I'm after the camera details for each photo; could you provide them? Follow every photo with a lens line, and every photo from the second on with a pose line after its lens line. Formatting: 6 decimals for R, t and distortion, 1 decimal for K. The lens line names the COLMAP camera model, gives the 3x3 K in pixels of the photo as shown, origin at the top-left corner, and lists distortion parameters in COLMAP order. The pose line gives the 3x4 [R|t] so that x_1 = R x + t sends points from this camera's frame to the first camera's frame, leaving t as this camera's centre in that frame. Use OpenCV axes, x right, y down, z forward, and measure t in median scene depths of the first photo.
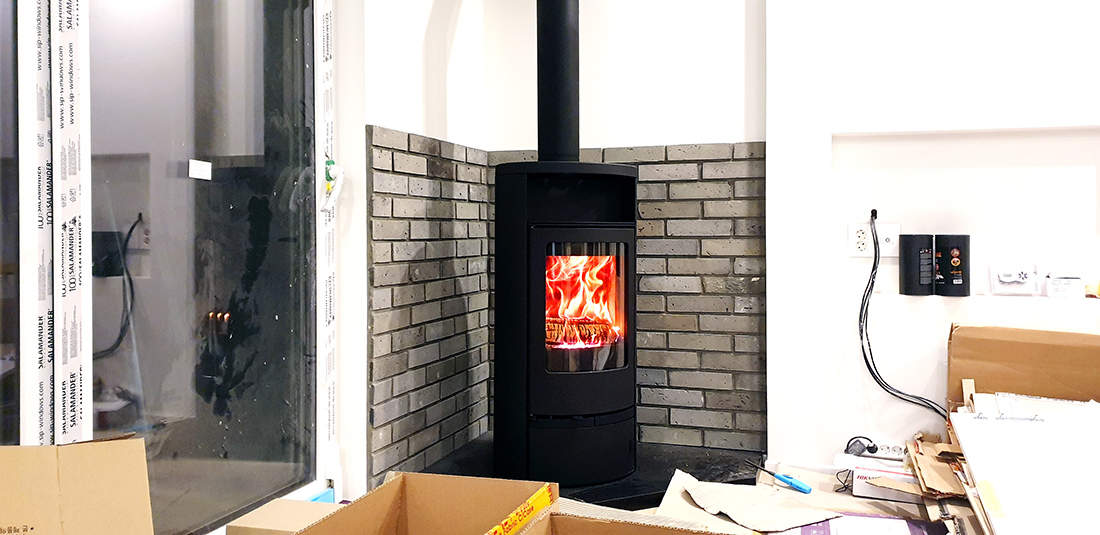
lens RADIAL K [[833.9, 0, 550.0], [0, 833.9, 267.5], [0, 0, 1]] dist [0.199797, -0.375302]
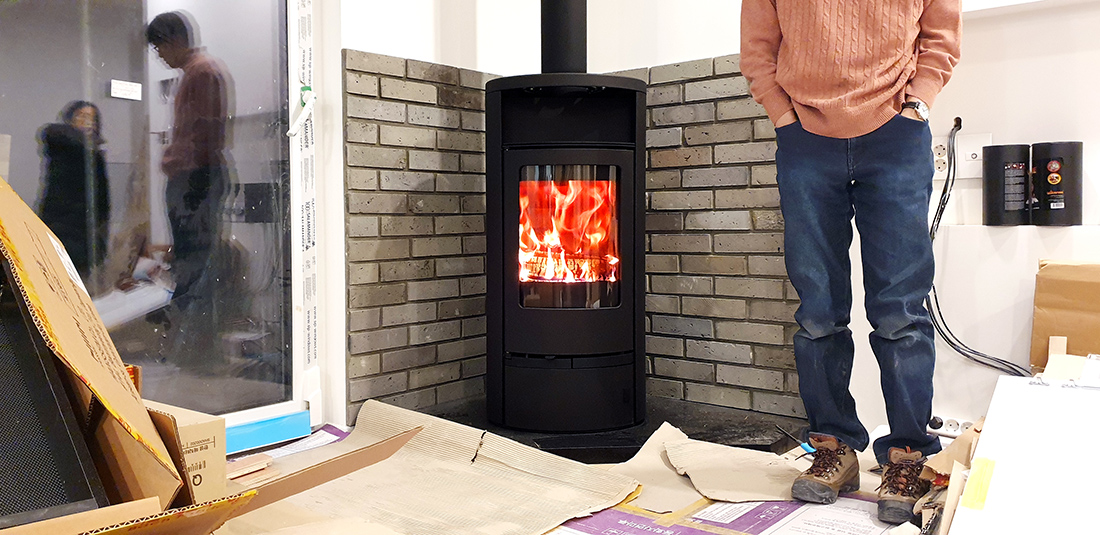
lens RADIAL K [[833.9, 0, 550.0], [0, 833.9, 267.5], [0, 0, 1]] dist [0.199797, -0.375302]
pose [[0.923875, 0.015541, -0.382378, 0.352138], [-0.008375, 0.999757, 0.020397, 0.058093], [0.382602, -0.015642, 0.923781, 0.151581]]
